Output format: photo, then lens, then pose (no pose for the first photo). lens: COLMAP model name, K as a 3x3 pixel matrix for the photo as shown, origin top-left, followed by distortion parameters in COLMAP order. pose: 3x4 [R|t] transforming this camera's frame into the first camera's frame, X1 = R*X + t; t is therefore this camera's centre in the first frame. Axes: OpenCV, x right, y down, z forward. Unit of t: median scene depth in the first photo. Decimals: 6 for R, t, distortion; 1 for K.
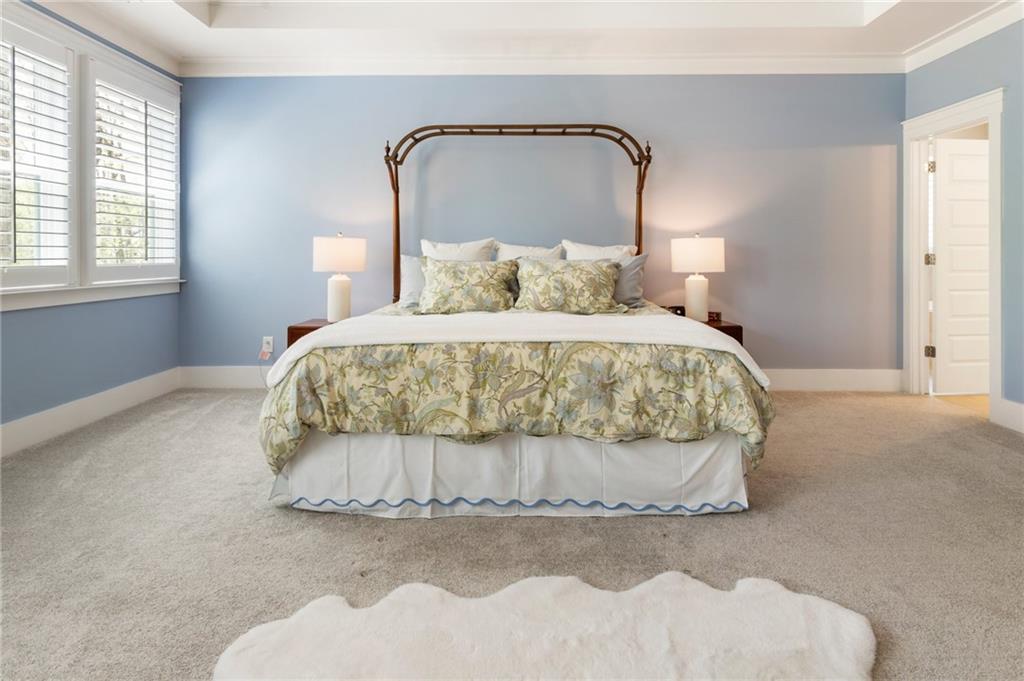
lens RADIAL K [[540.9, 0, 514.8], [0, 540.9, 260.6], [0, 0, 1]] dist [-0.007447, -0.000314]
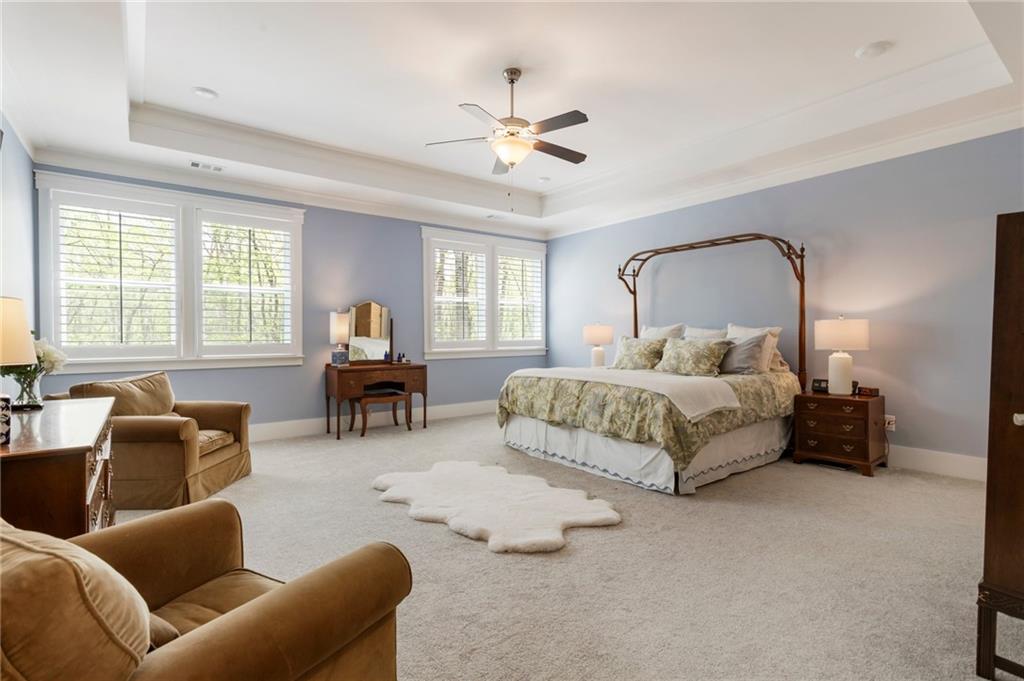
lens RADIAL K [[487.3, 0, 510.9], [0, 487.3, 342.3], [0, 0, 1]] dist [0.000671, 0.003809]
pose [[0.614793, 0.009975, -0.788625, 1.278329], [-0.002125, 0.999937, 0.010991, -0.007353], [0.788686, -0.005081, 0.614776, -0.284017]]
